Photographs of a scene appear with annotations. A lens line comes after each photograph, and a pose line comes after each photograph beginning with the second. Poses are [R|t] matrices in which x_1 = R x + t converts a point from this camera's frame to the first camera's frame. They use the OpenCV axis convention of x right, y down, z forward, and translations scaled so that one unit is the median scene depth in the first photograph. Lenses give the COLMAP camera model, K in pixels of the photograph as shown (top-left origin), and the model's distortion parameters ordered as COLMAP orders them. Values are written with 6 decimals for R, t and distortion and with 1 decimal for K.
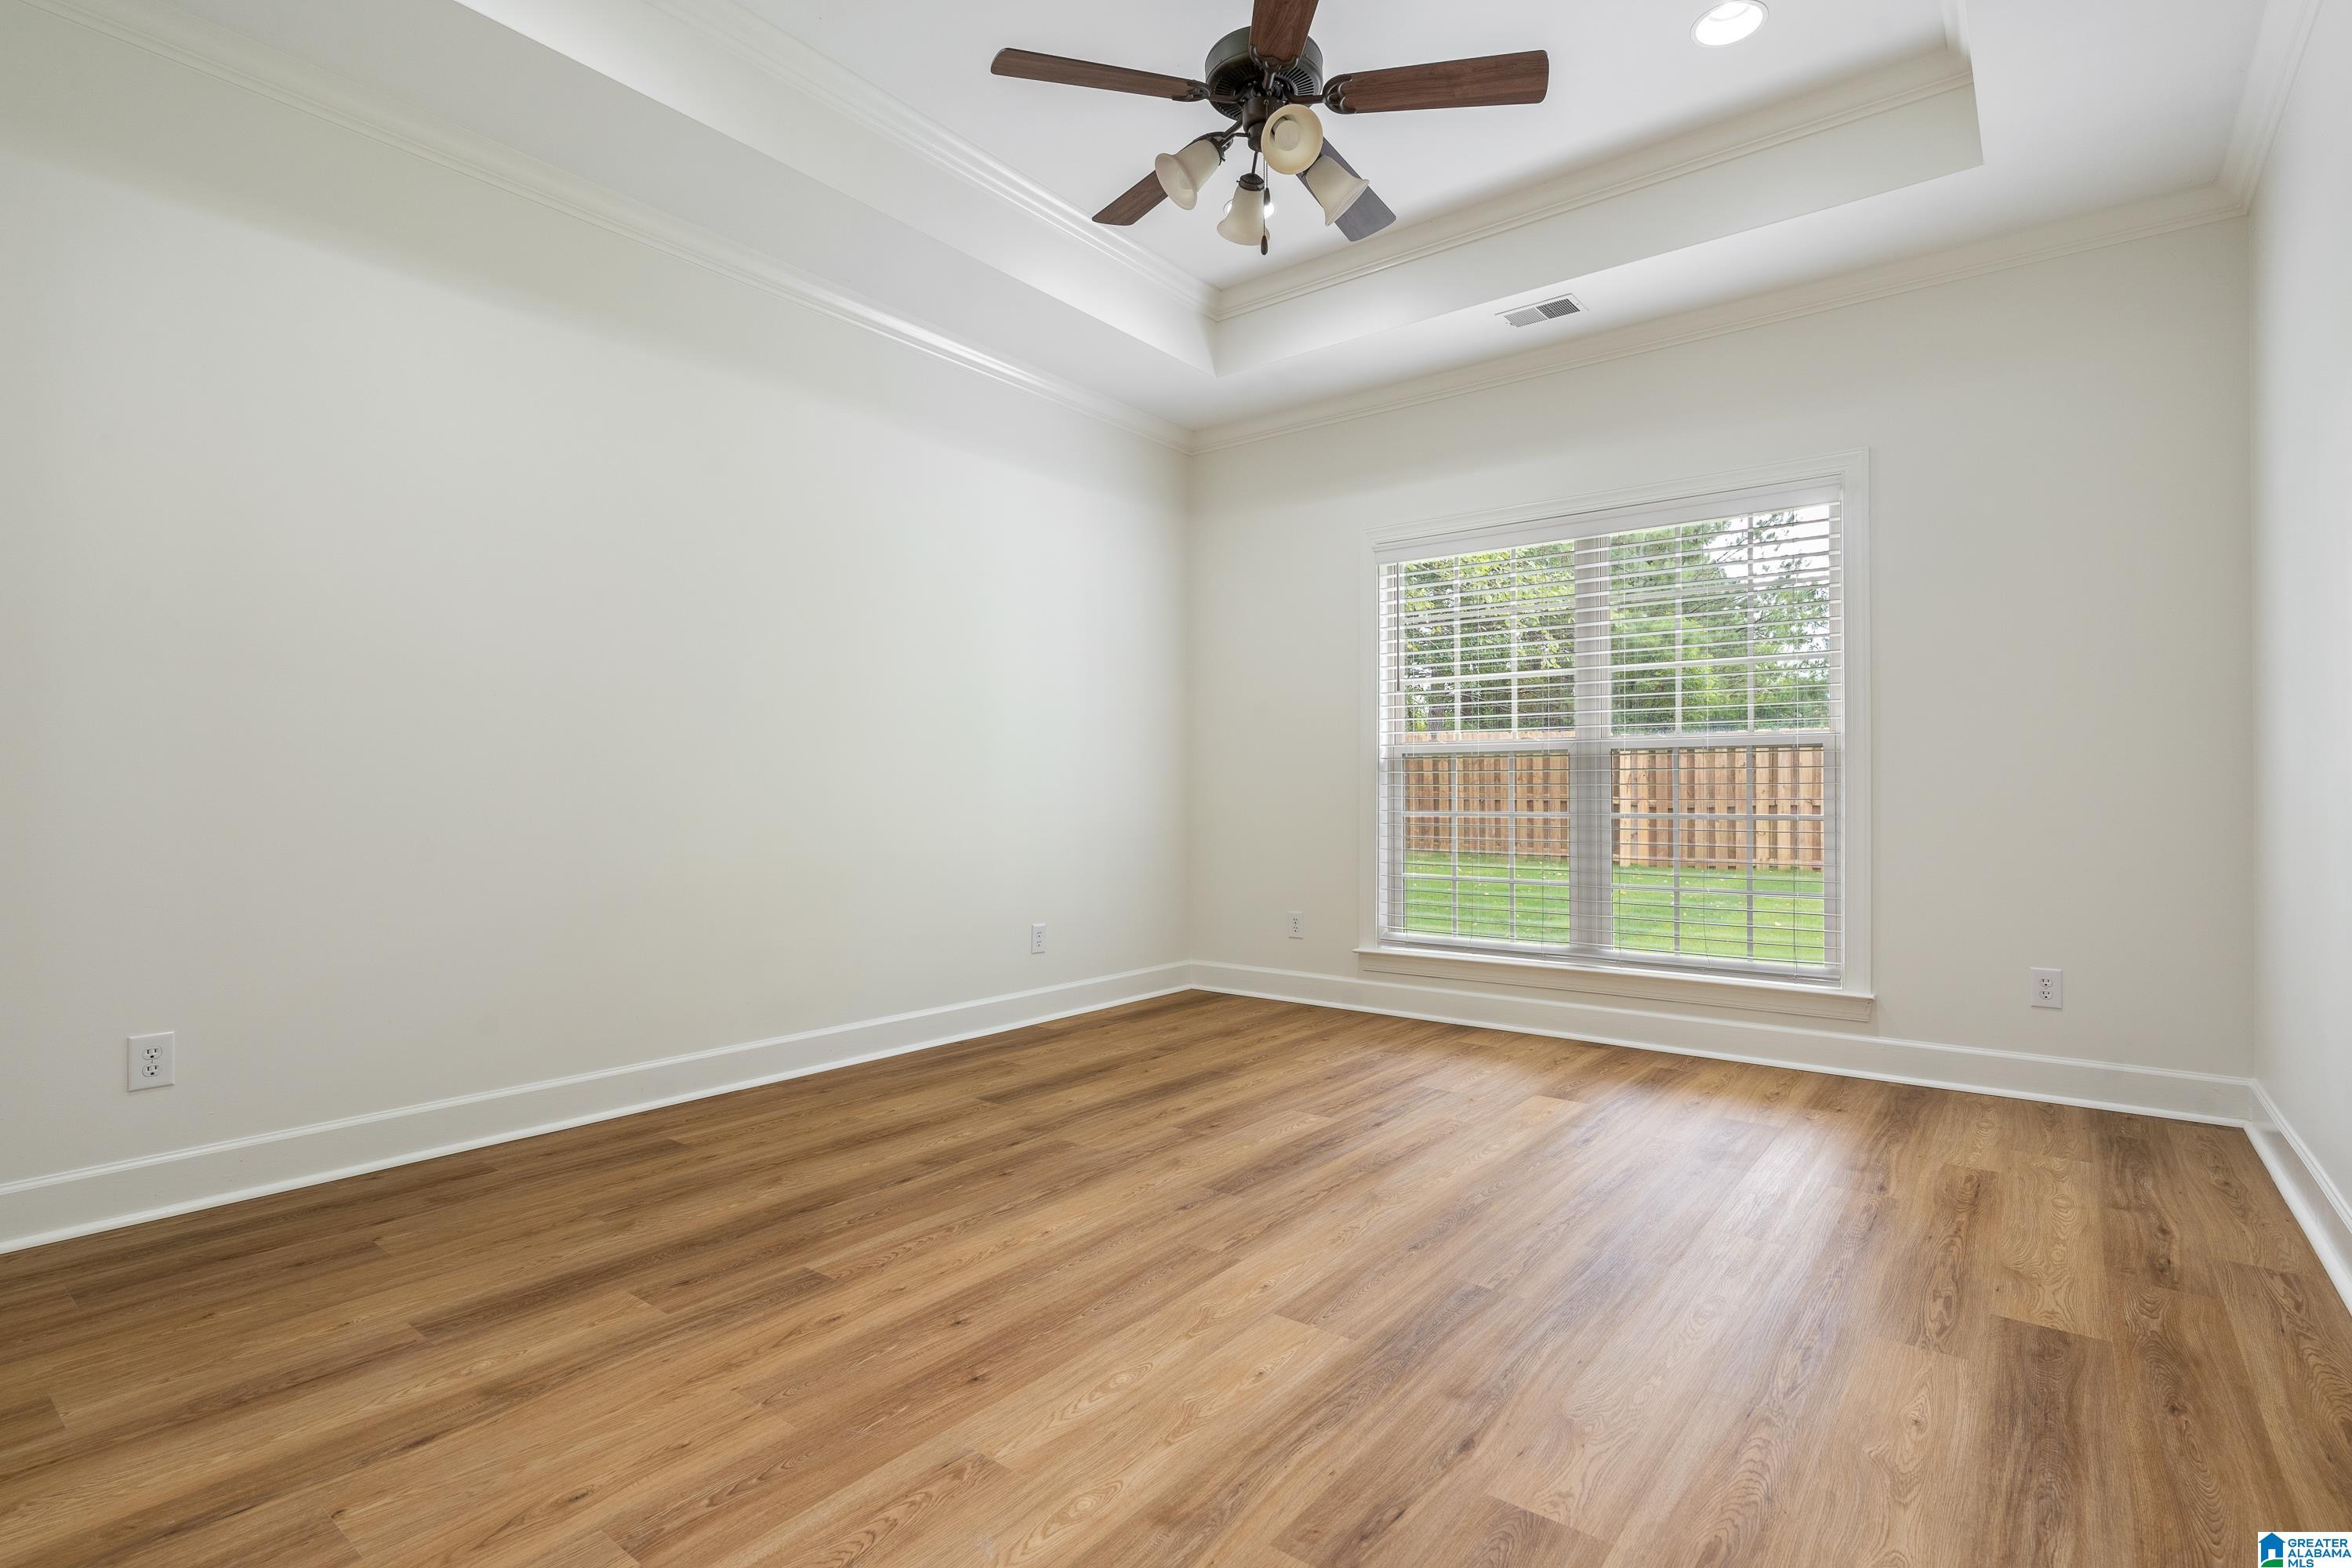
lens RADIAL K [[1111.7, 0, 1176.0], [0, 1111.7, 786.8], [0, 0, 1]] dist [-0.002986, 0.001982]
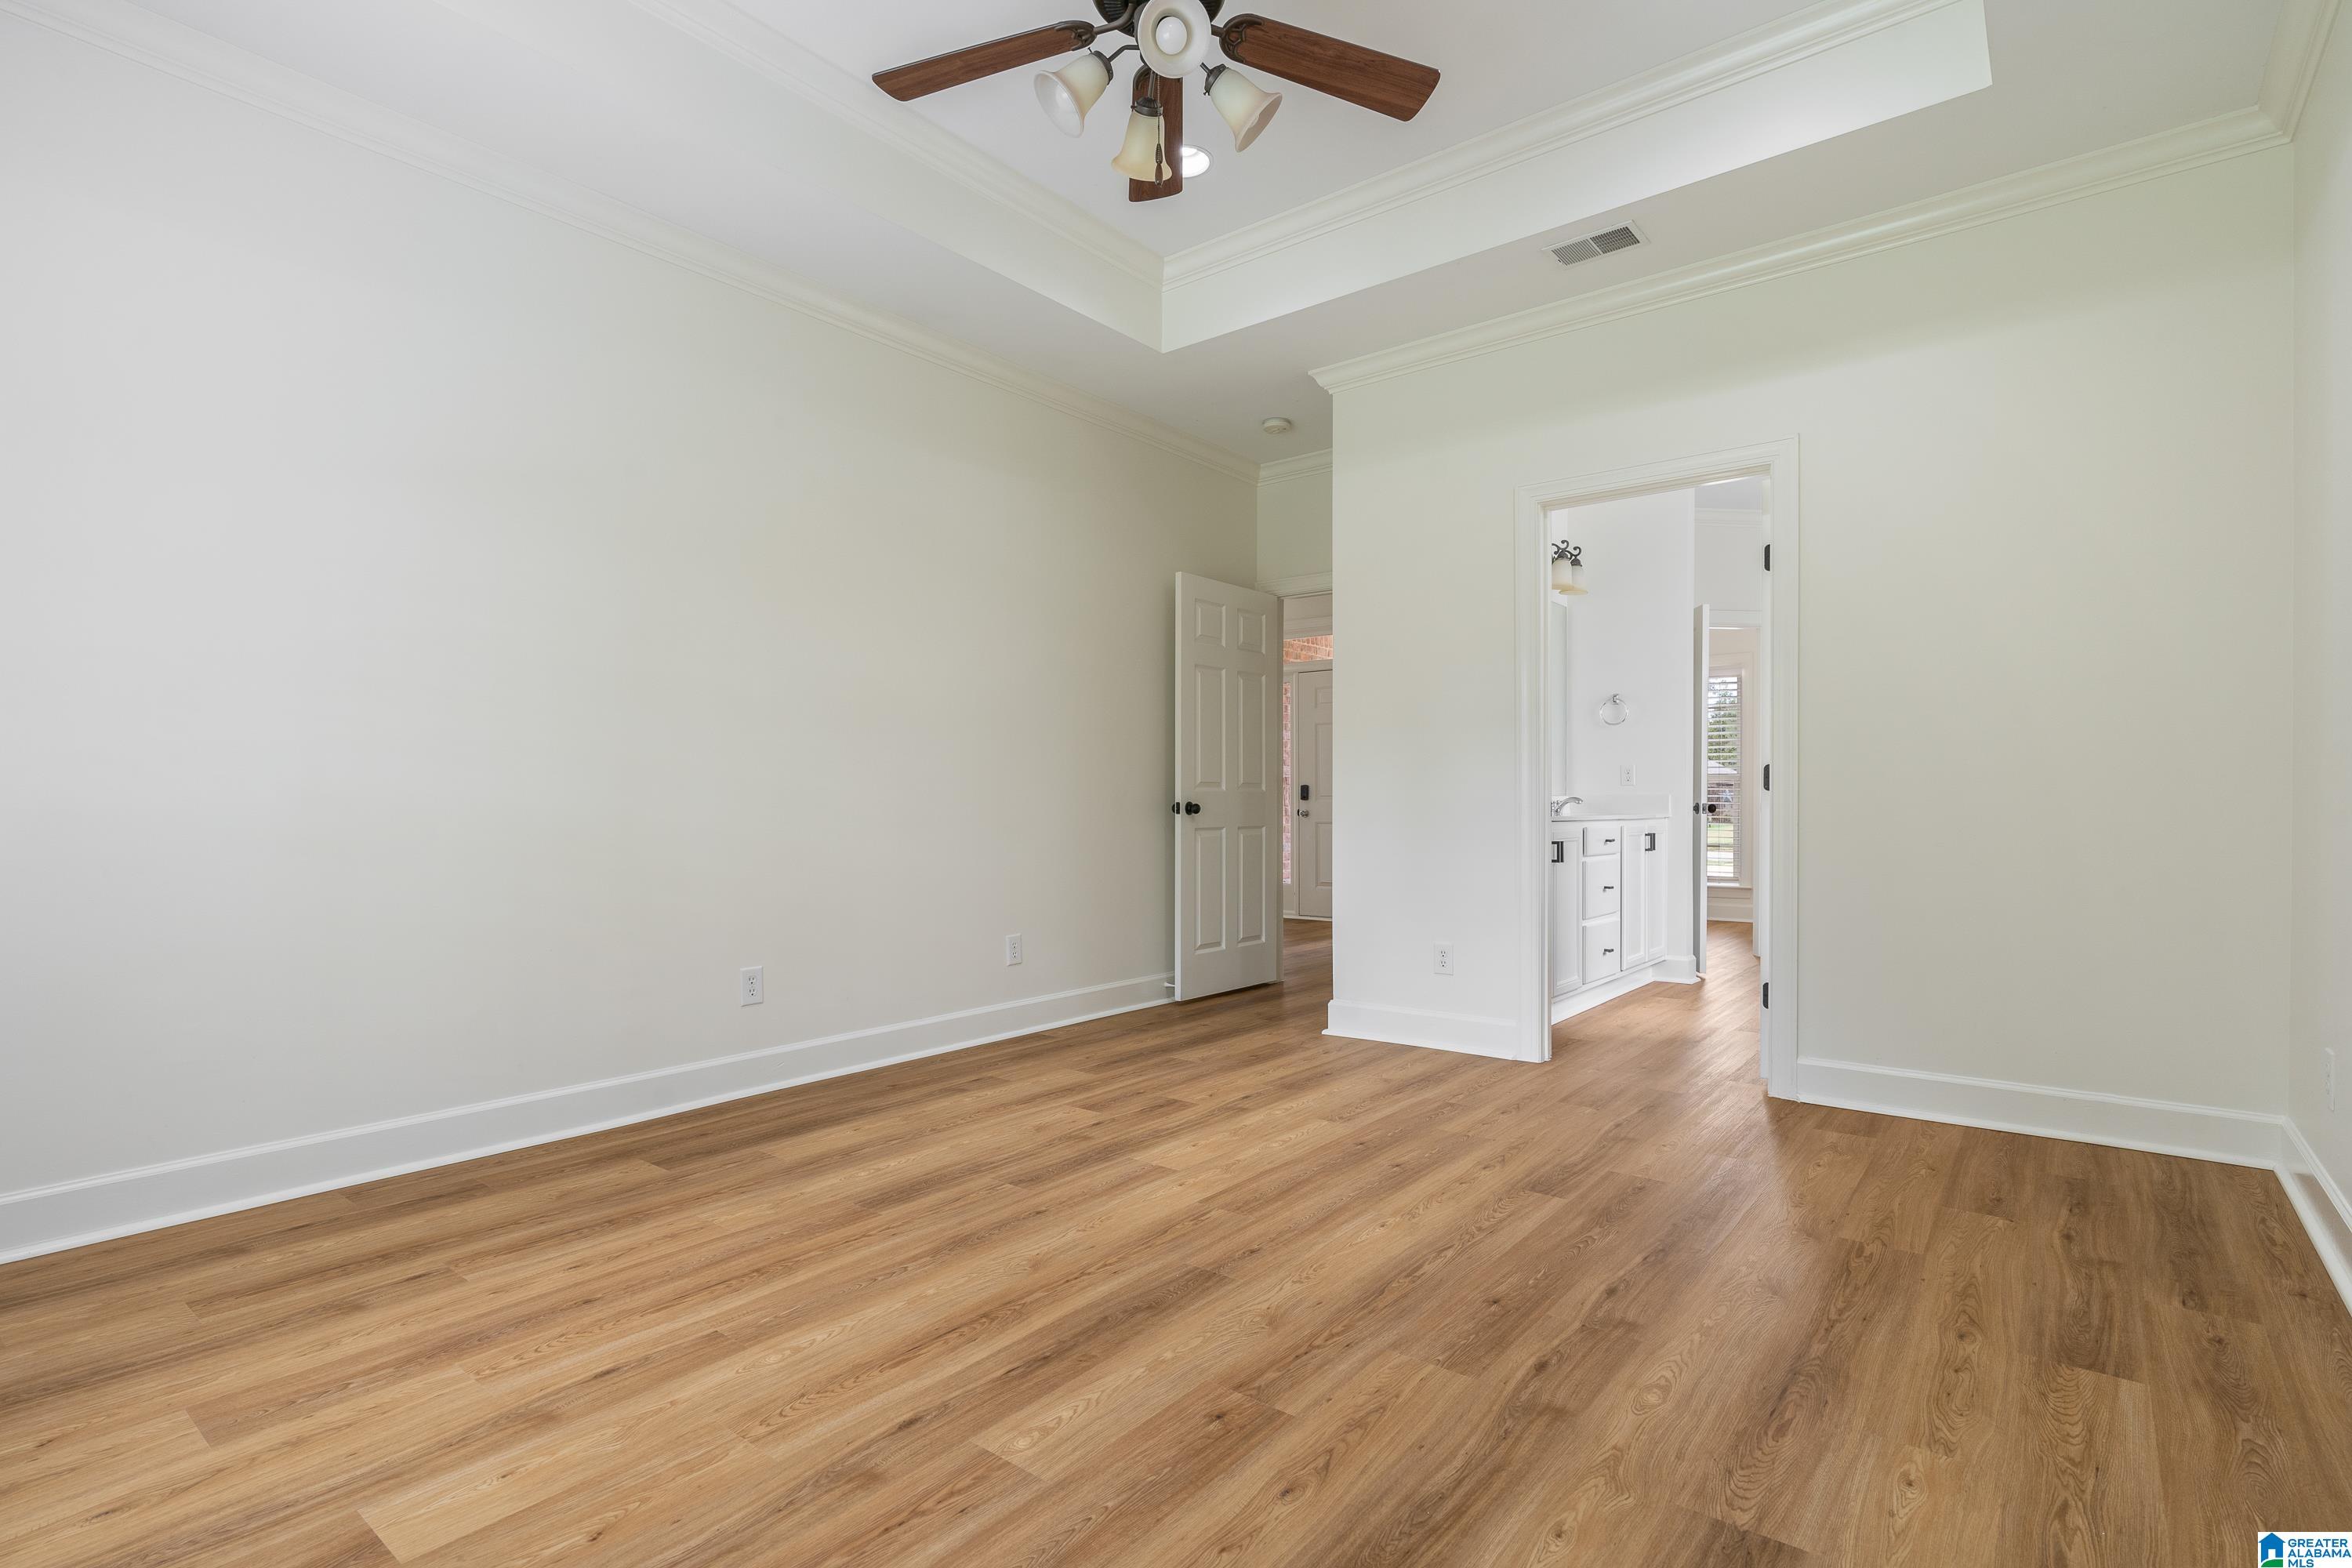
lens RADIAL K [[1111.7, 0, 1178.2], [0, 1111.7, 773.2], [0, 0, 1]] dist [-0.002986, 0.001982]
pose [[-0.999950, 0.002022, 0.009811, 0.058523], [0.001690, 0.999431, -0.033686, 0.013551], [-0.009874, -0.033668, -0.999384, 1.922716]]
